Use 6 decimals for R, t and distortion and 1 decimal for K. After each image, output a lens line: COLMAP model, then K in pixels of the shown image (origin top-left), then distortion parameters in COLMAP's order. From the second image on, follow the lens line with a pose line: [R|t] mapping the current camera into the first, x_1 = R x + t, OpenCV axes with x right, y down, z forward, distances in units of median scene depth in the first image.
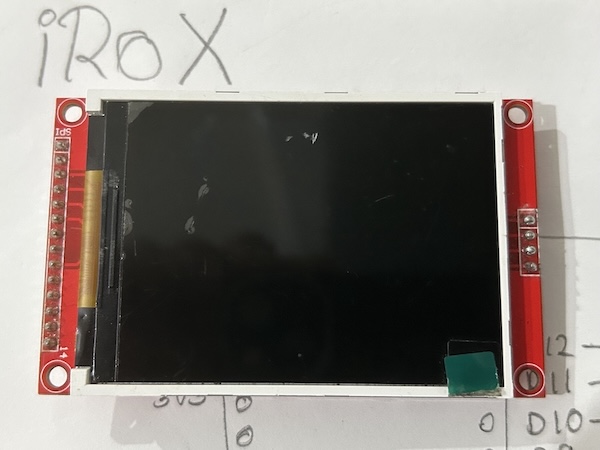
lens RADIAL K [[716.1, 0, 297.0], [0, 716.1, 227.5], [0, 0, 1]] dist [0.055253, 0.000000]
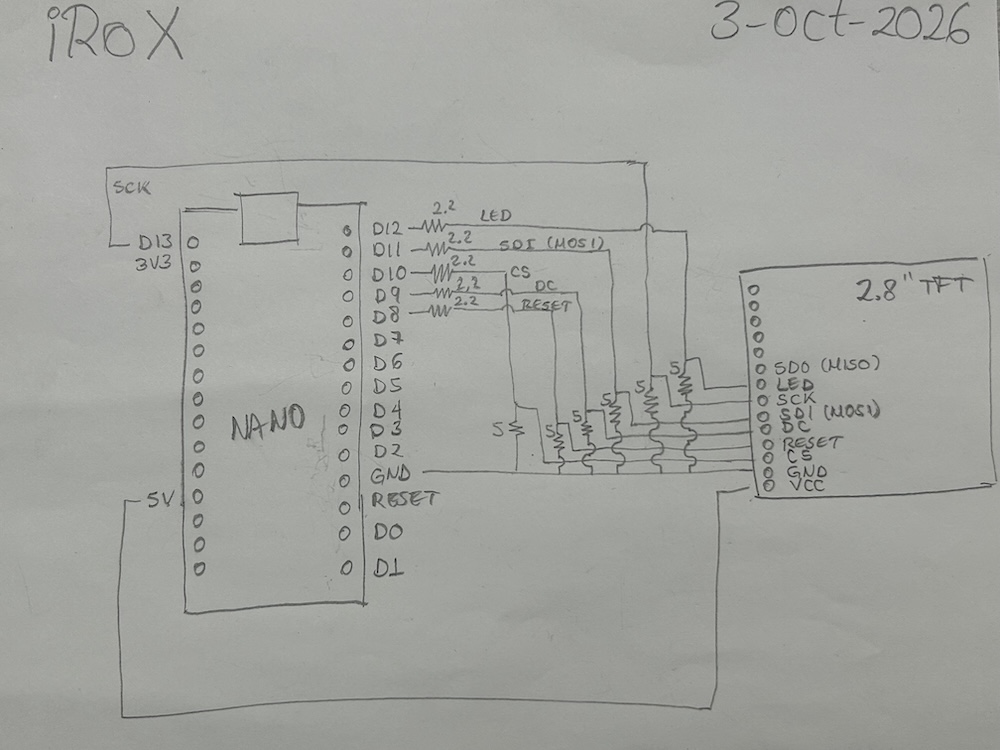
lens RADIAL K [[1193.5, 0, 501.6], [0, 1193.5, 377.5], [0, 0, 1]] dist [0.055253, 0.000000]
pose [[0.998835, -0.017660, 0.044907, 0.434262], [0.014064, 0.996763, 0.079151, 0.262631], [-0.046159, -0.078427, 0.995851, -1.527132]]
